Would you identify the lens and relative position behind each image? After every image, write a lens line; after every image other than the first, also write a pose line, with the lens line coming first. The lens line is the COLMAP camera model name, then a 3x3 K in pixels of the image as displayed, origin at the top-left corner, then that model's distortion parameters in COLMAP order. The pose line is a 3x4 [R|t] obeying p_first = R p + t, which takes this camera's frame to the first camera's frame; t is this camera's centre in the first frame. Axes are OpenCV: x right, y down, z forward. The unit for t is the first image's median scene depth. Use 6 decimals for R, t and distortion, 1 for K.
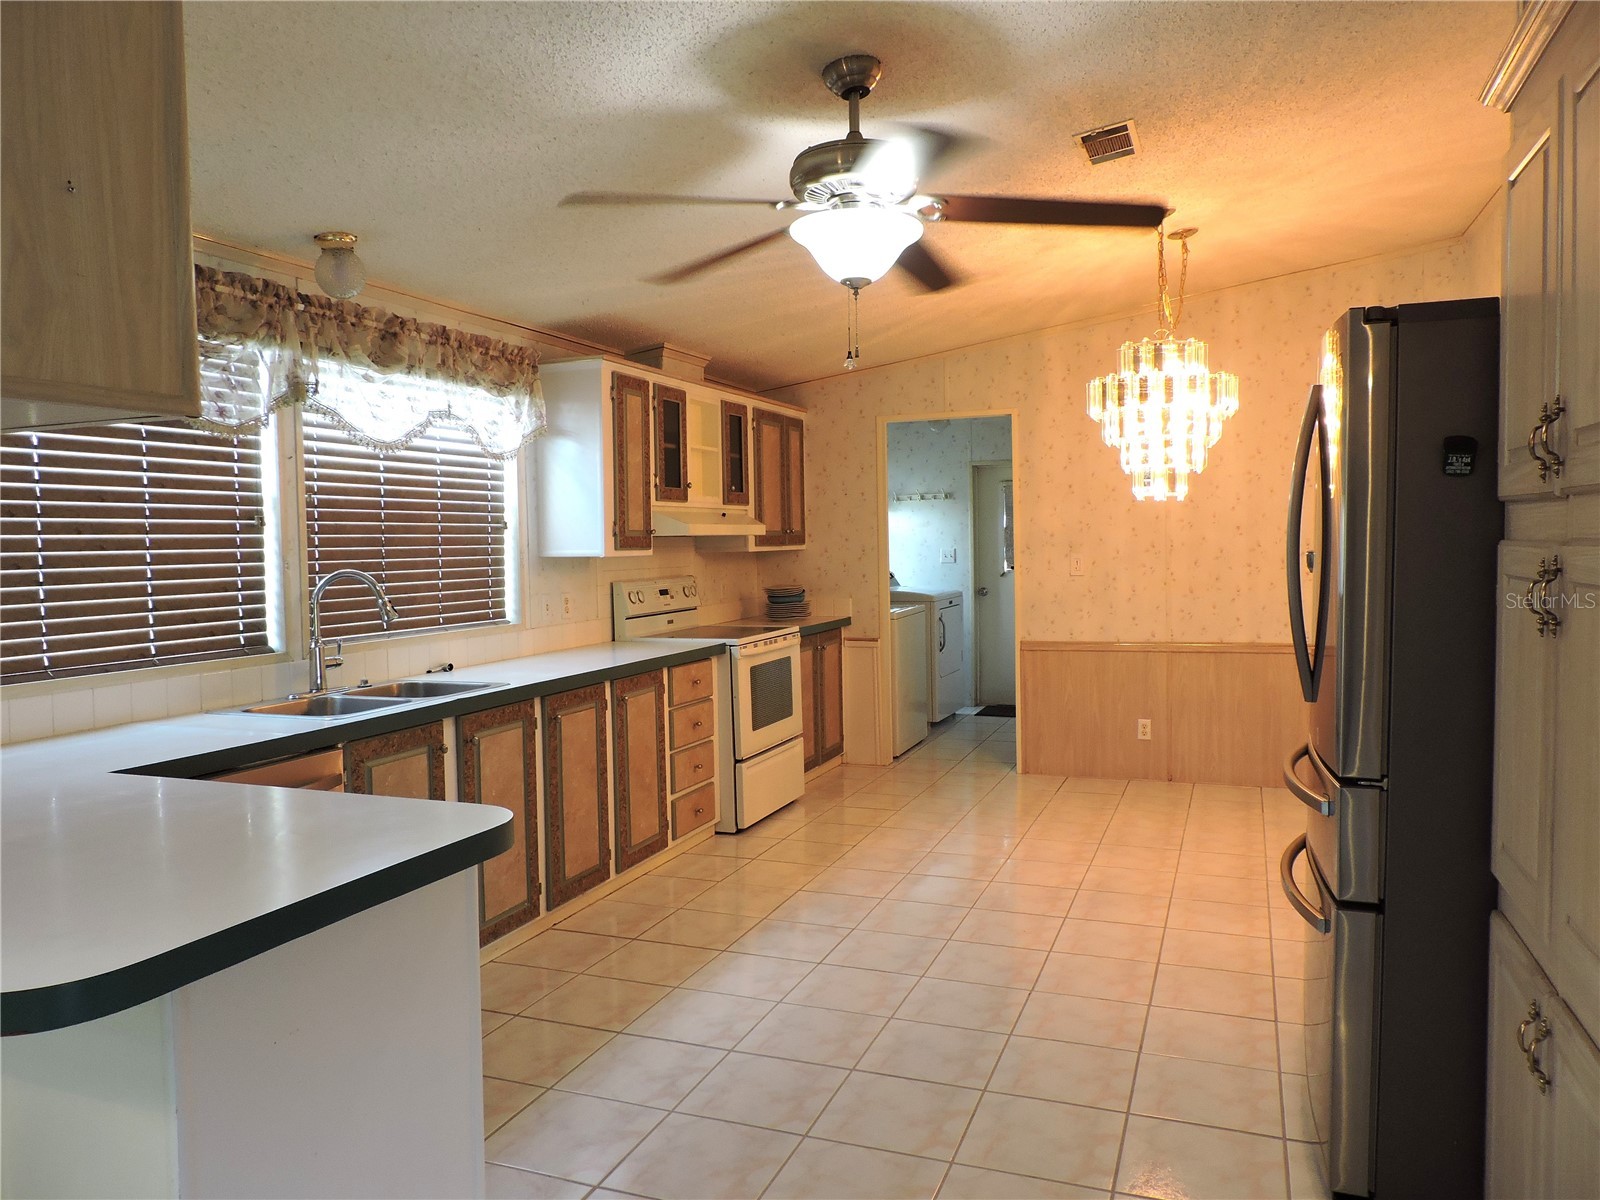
lens RADIAL K [[1135.6, 0, 799.4], [0, 1135.6, 603.1], [0, 0, 1]] dist [-0.027814, 0.004134]
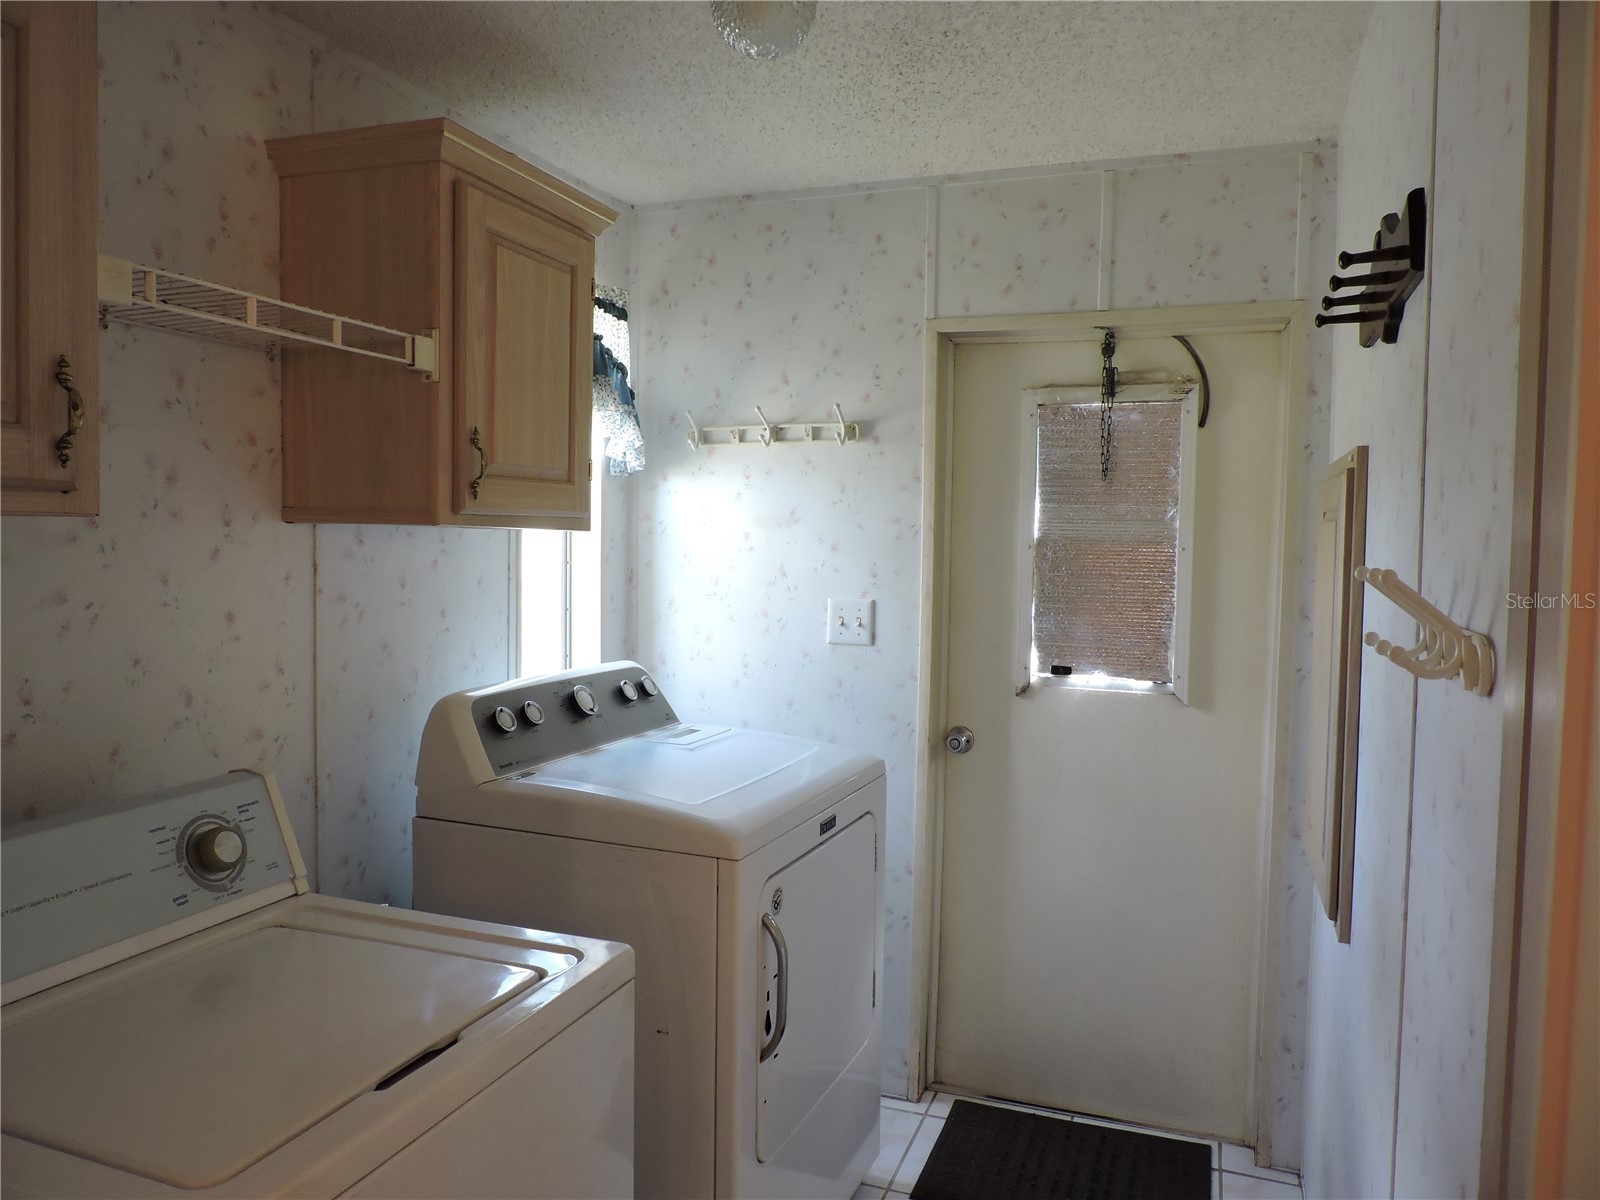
lens RADIAL K [[1135.6, 0, 800.5], [0, 1135.6, 598.7], [0, 0, 1]] dist [-0.027814, 0.004134]
pose [[0.999127, 0.040982, 0.008153, 0.114613], [-0.040983, 0.999160, 0.000042, -0.048251], [-0.008145, -0.000376, 0.999967, 0.690737]]
